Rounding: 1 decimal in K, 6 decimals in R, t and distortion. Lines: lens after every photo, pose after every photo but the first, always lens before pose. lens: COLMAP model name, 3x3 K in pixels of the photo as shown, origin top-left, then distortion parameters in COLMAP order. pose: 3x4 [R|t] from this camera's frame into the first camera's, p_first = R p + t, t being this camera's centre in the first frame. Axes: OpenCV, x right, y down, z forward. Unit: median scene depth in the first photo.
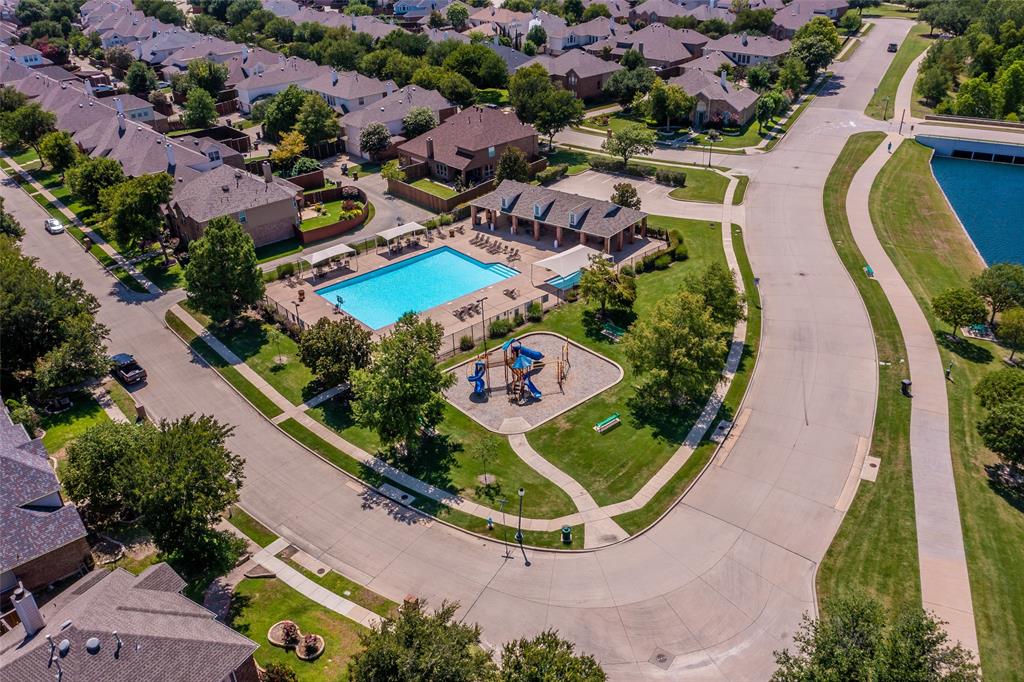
lens RADIAL K [[816.7, 0, 512.0], [0, 816.7, 341.0], [0, 0, 1]] dist [0.000070, -0.002003]
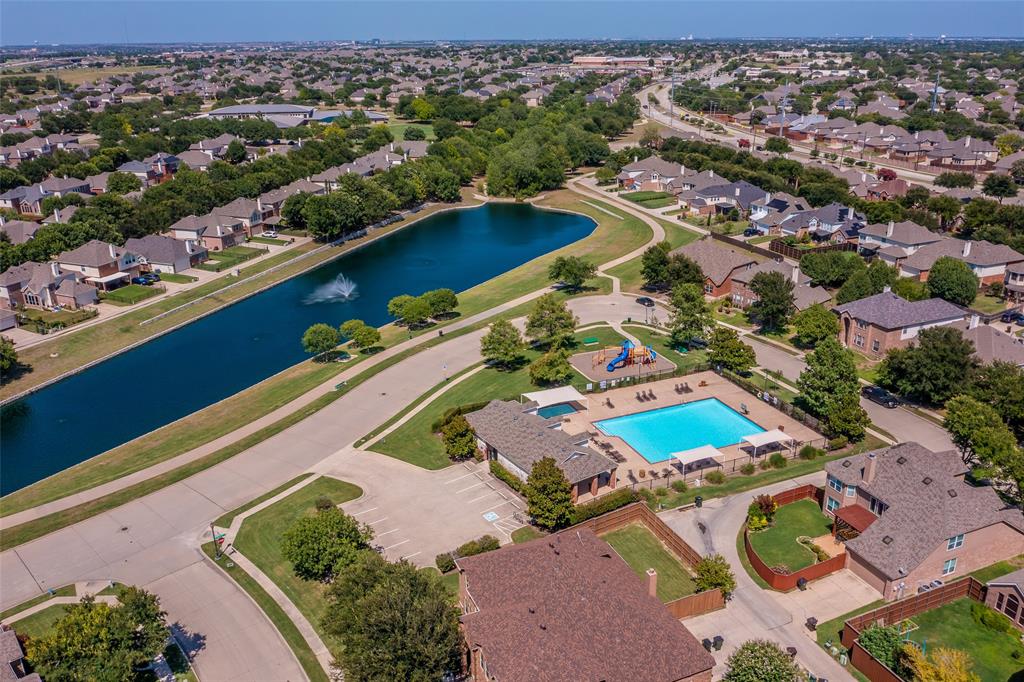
lens RADIAL K [[816.7, 0, 512.0], [0, 816.7, 341.0], [0, 0, 1]] dist [0.000070, -0.002003]
pose [[-0.952100, -0.072653, 0.297029, -0.194444], [0.179306, 0.654193, 0.734766, -0.927976], [-0.247698, 0.752830, -0.609830, 1.473034]]
